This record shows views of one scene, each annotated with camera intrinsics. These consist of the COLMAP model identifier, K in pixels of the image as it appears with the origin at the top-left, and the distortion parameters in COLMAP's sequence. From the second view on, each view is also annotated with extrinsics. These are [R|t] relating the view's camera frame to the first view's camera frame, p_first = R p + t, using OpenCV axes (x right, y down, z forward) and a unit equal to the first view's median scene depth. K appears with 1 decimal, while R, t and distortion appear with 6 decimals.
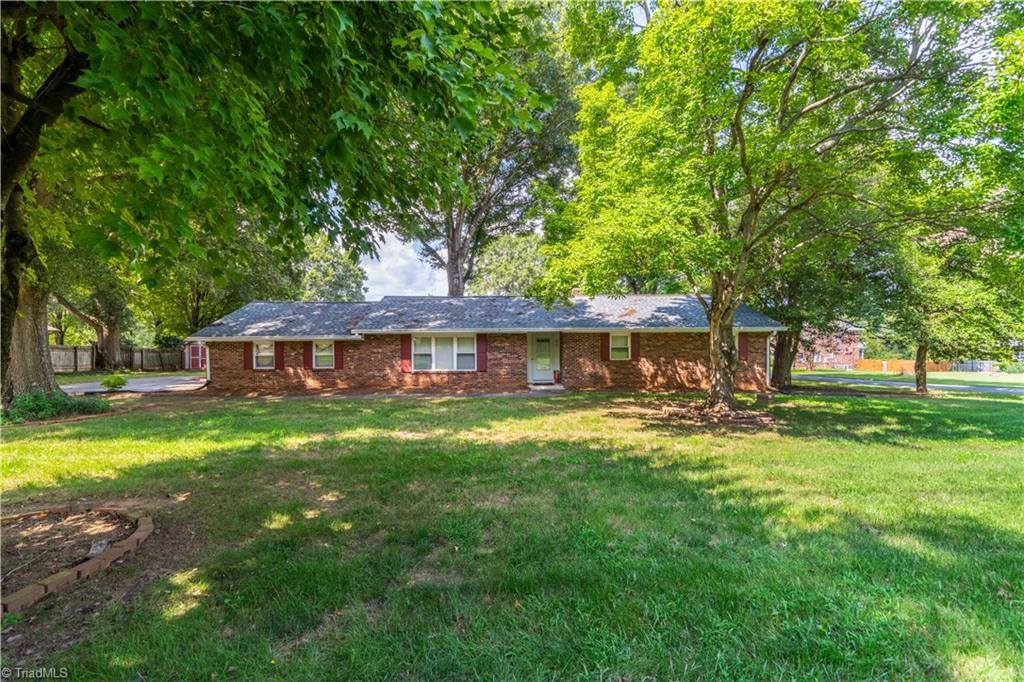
lens RADIAL K [[457.3, 0, 512.1], [0, 457.3, 339.7], [0, 0, 1]] dist [-0.009902, 0.000377]
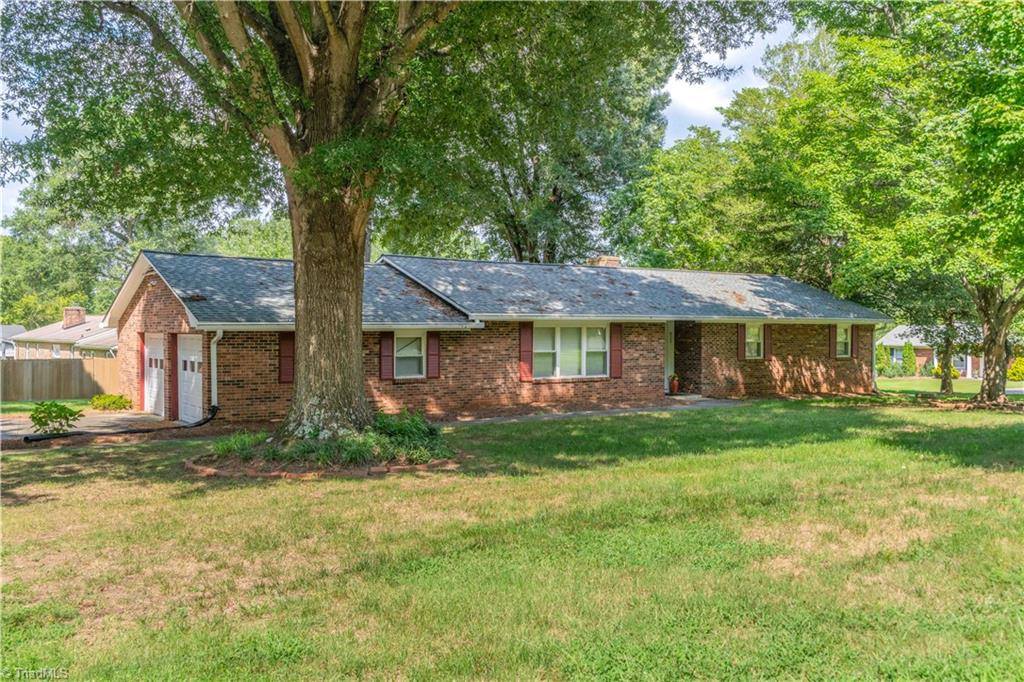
lens RADIAL K [[910.7, 0, 513.8], [0, 910.7, 343.6], [0, 0, 1]] dist [0.016492, -0.010686]
pose [[0.838037, -0.000348, 0.545613, -0.933449], [-0.000093, 1.000000, 0.000781, 0.017055], [-0.545613, -0.000705, 0.838037, -0.054529]]
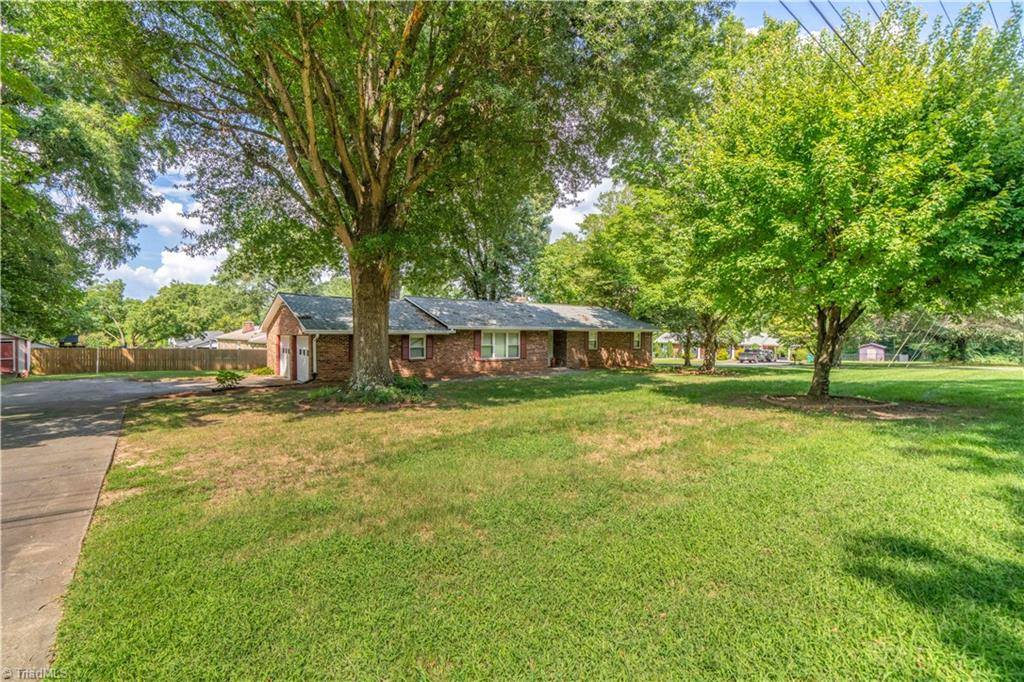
lens RADIAL K [[457.3, 0, 496.3], [0, 457.3, 343.9], [0, 0, 1]] dist [-0.009902, 0.000377]
pose [[0.814017, -0.001904, 0.580838, -0.911801], [-0.002616, 0.999972, 0.006944, 0.016838], [-0.580835, -0.007172, 0.813990, -0.048909]]
